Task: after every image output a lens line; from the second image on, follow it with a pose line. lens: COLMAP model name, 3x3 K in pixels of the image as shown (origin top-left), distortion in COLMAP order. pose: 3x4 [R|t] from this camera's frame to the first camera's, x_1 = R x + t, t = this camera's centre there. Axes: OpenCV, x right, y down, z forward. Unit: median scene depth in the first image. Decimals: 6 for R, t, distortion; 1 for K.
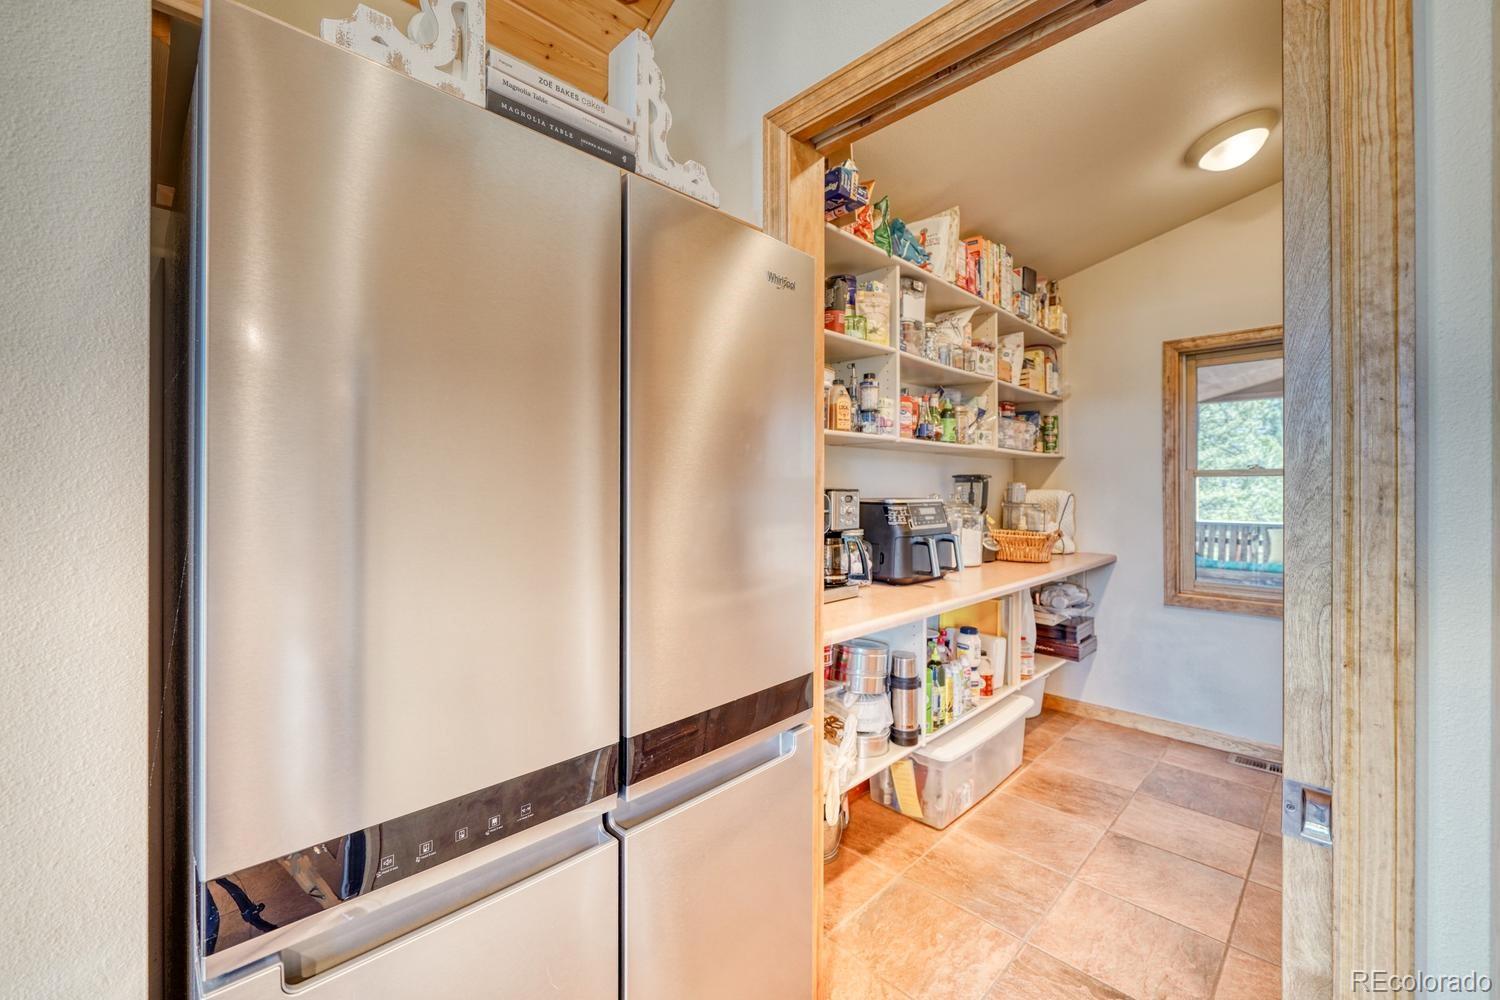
lens RADIAL K [[619.4, 0, 749.5], [0, 619.4, 487.9], [0, 0, 1]] dist [-0.000619, -0.000750]
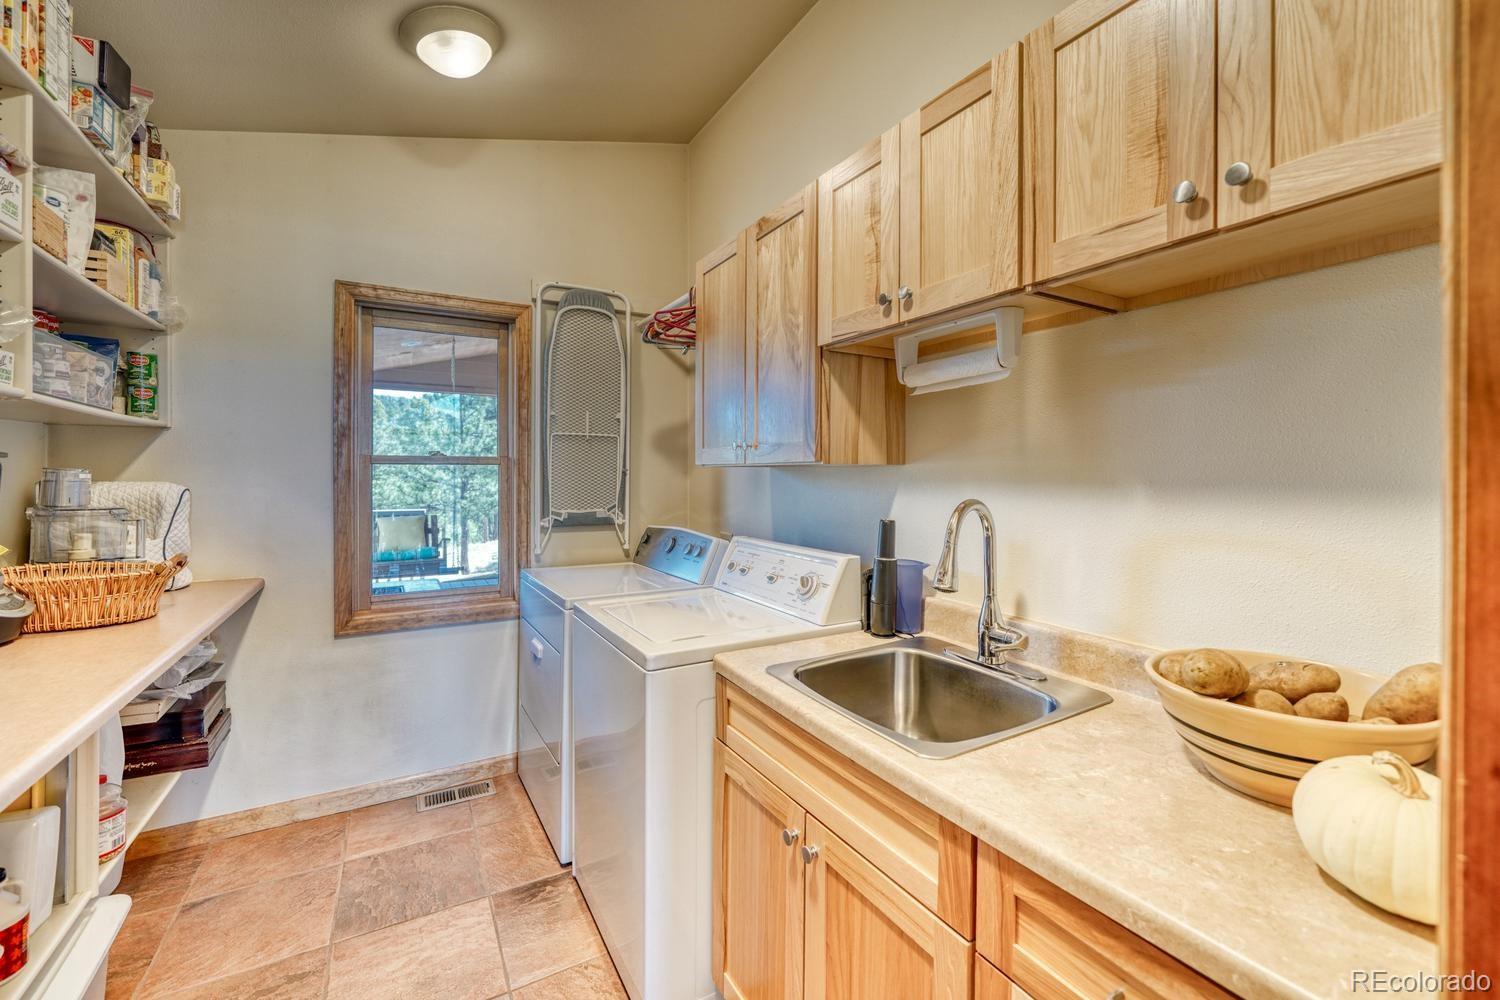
lens RADIAL K [[619.4, 0, 750.7], [0, 619.4, 475.7], [0, 0, 1]] dist [-0.000619, -0.000750]
pose [[0.274506, -0.000142, 0.961585, 0.094595], [-0.003210, 0.999994, 0.001064, -0.005029], [-0.961580, -0.003379, 0.274504, 0.320330]]
